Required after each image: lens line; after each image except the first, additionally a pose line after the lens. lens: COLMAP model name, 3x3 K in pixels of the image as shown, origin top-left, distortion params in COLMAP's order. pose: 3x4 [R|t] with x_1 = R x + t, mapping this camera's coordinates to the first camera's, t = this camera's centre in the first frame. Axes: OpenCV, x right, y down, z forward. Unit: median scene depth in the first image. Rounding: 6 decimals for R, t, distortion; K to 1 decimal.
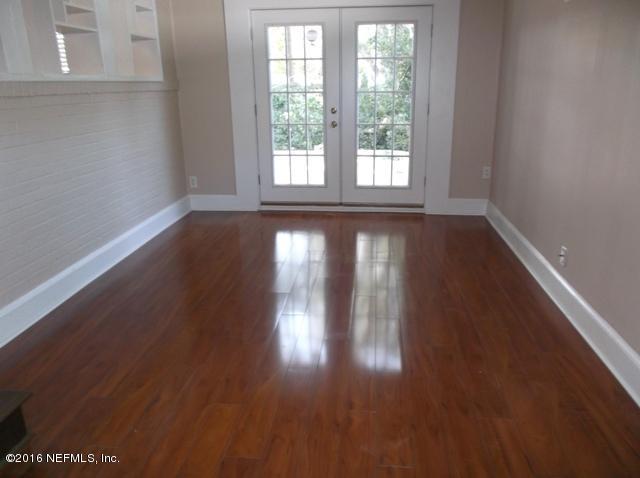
lens RADIAL K [[512.1, 0, 320.1], [0, 512.1, 240.8], [0, 0, 1]] dist [-0.046576, 0.004013]
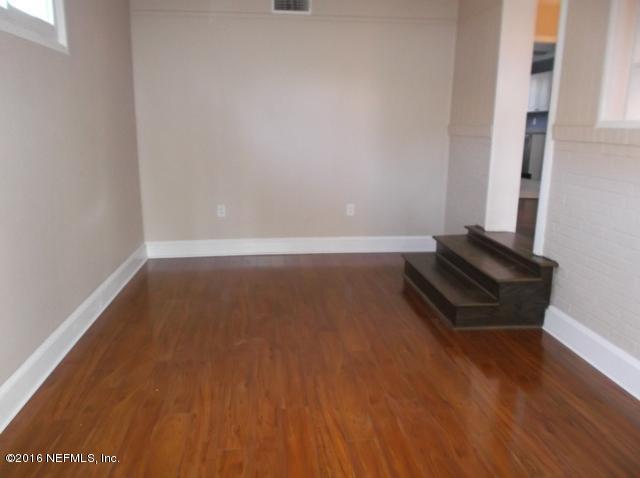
lens RADIAL K [[512.1, 0, 318.7], [0, 512.1, 237.7], [0, 0, 1]] dist [-0.046576, 0.004013]
pose [[-0.977889, 0.043729, -0.204500, 0.196894], [-0.065445, 0.864779, 0.497870, -0.633844], [0.198619, 0.500245, -0.842796, 1.952380]]
